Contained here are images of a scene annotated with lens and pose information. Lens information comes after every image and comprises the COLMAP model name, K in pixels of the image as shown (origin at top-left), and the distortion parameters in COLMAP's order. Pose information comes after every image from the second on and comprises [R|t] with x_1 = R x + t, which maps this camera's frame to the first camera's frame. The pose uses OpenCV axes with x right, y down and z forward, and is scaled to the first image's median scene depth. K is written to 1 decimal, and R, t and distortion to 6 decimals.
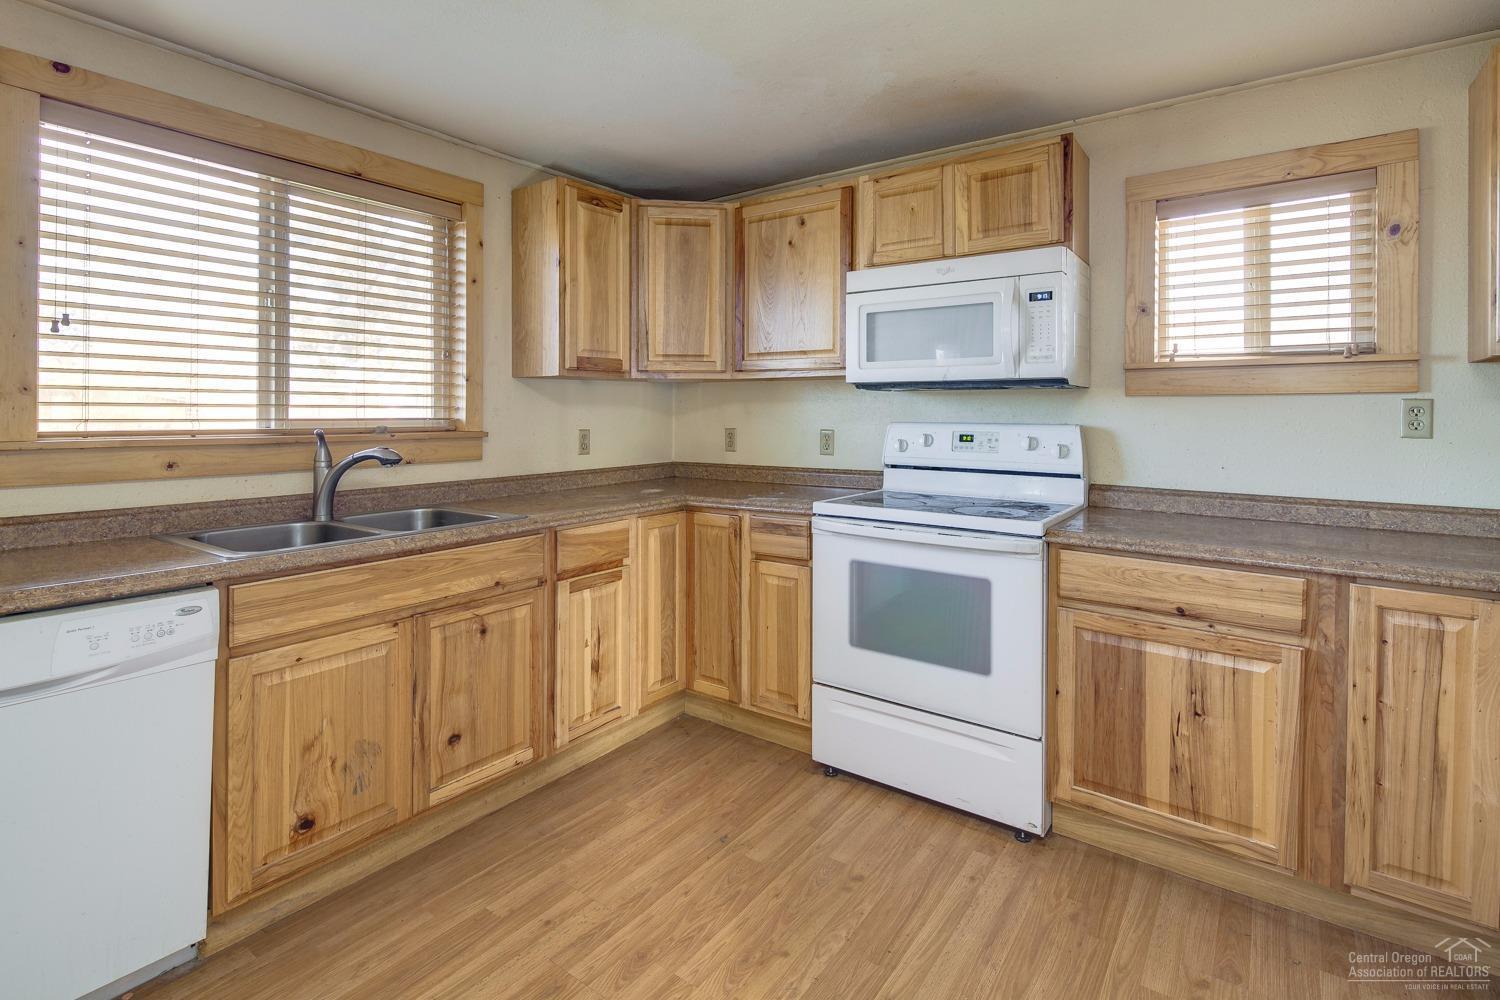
lens RADIAL K [[722.8, 0, 748.2], [0, 722.8, 412.6], [0, 0, 1]] dist [-0.003013, -0.001547]
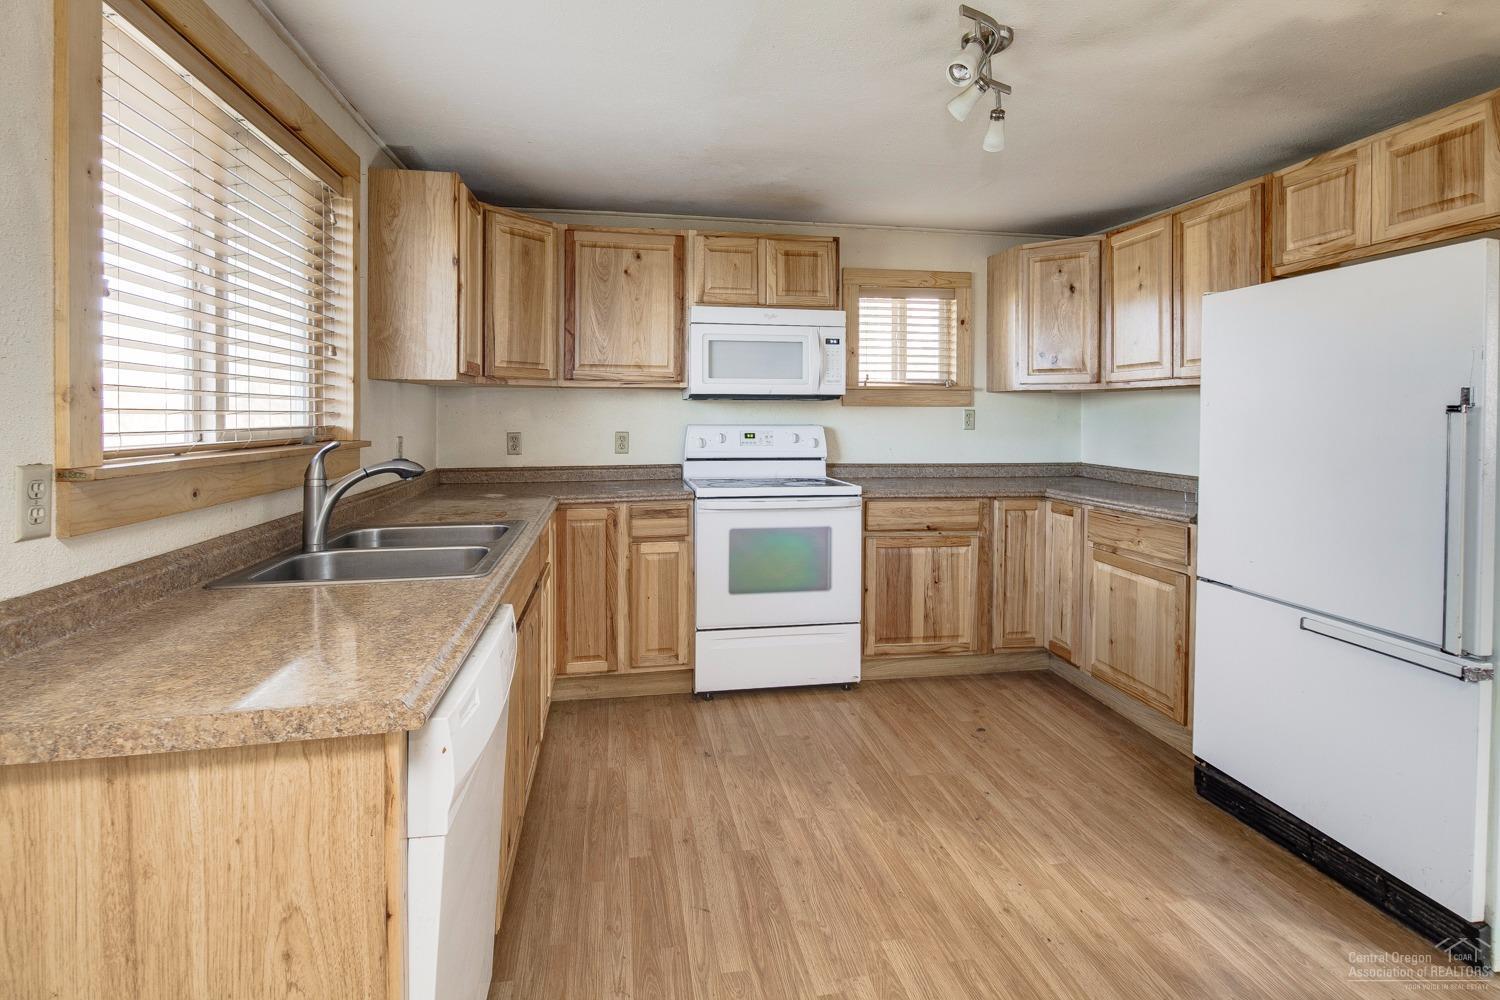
lens RADIAL K [[722.8, 0, 748.2], [0, 722.8, 412.6], [0, 0, 1]] dist [-0.003013, -0.001547]
pose [[0.689675, 0.001489, 0.724118, -0.804351], [0.000444, 0.999997, -0.002480, -0.005511], [-0.724119, 0.002032, 0.689672, 0.065129]]
